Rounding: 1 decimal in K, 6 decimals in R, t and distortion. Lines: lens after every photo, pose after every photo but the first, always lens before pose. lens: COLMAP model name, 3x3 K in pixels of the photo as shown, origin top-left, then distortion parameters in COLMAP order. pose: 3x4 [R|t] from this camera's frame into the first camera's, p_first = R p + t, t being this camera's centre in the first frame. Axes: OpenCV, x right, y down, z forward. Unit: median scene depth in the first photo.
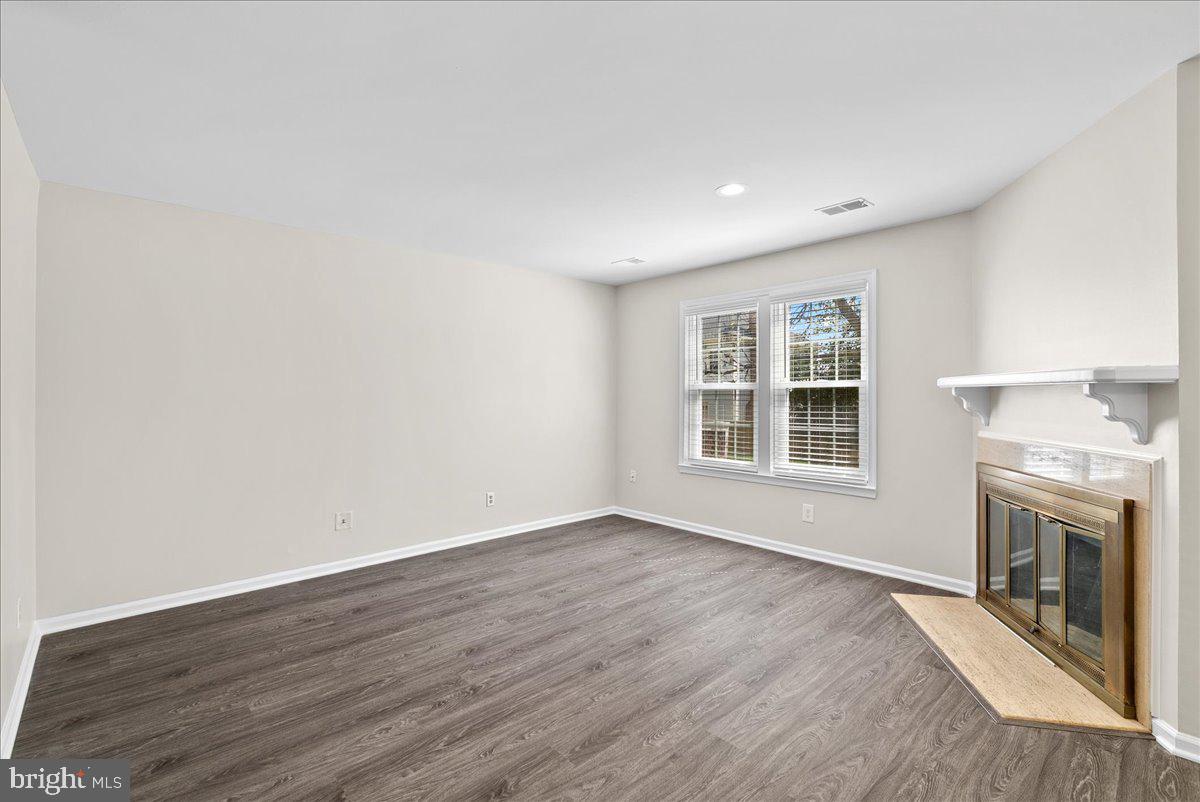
lens RADIAL K [[534.6, 0, 605.8], [0, 534.6, 399.6], [0, 0, 1]] dist [-0.011428, 0.000770]
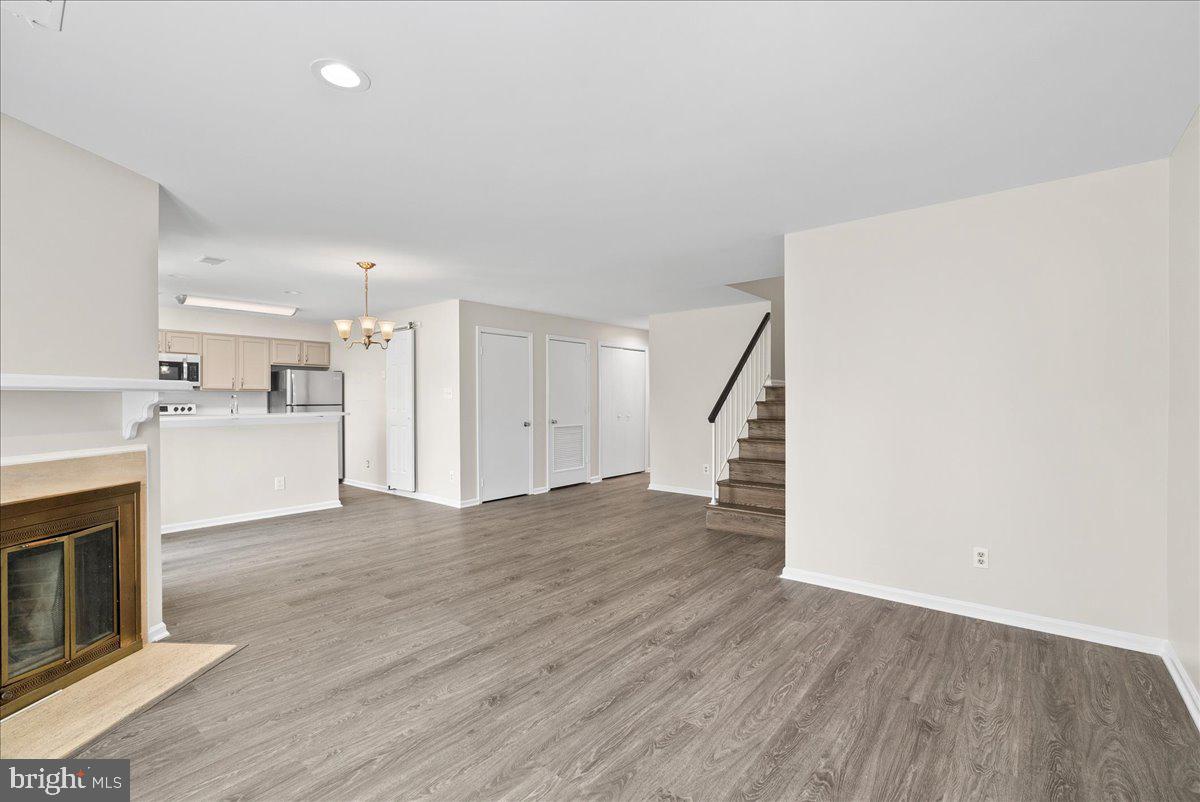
lens RADIAL K [[534.6, 0, 597.6], [0, 534.6, 400.7], [0, 0, 1]] dist [-0.011428, 0.000770]
pose [[-0.992380, 0.006093, -0.123063, 0.015744], [0.004231, 0.999873, 0.015385, -0.016046], [0.123141, 0.014747, -0.992280, 1.607125]]
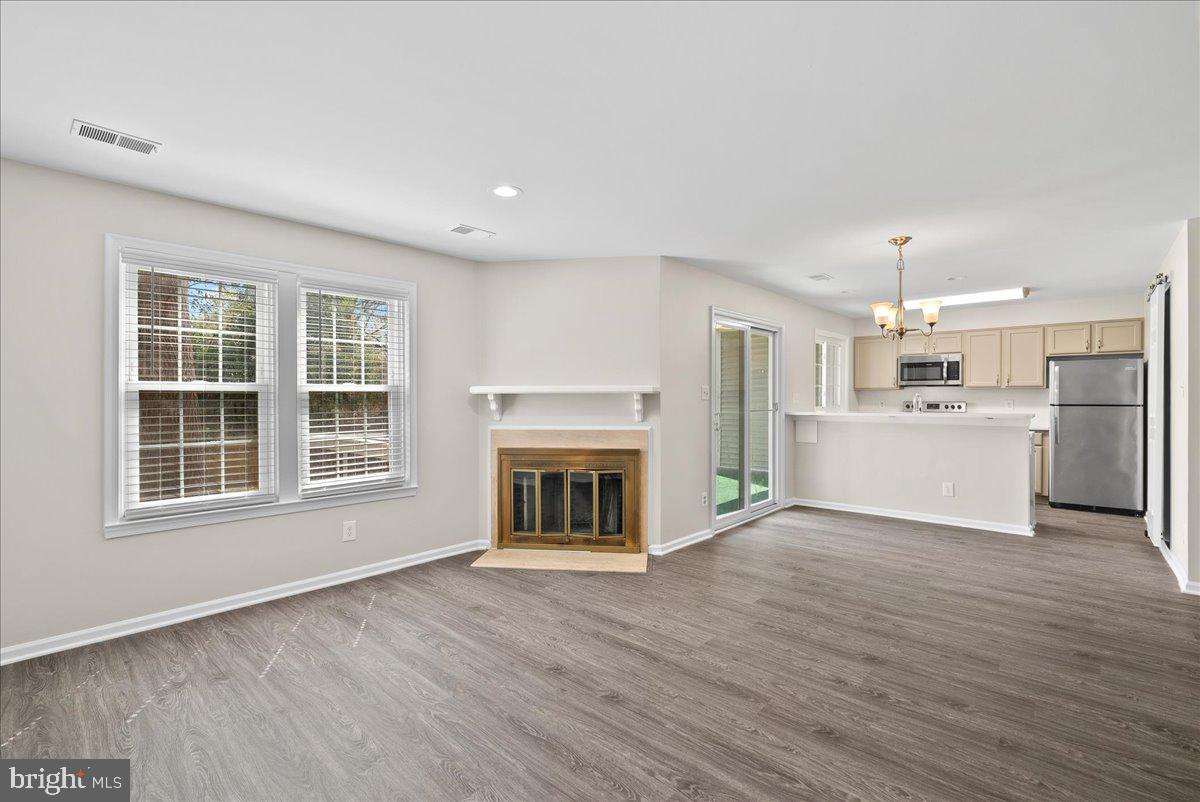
lens RADIAL K [[534.6, 0, 594.3], [0, 534.6, 397.3], [0, 0, 1]] dist [-0.011428, 0.000770]
pose [[-0.067541, 0.005155, 0.997703, -0.737676], [0.012430, 0.999913, -0.004325, -0.004640], [-0.997639, 0.012109, -0.067599, 0.870269]]
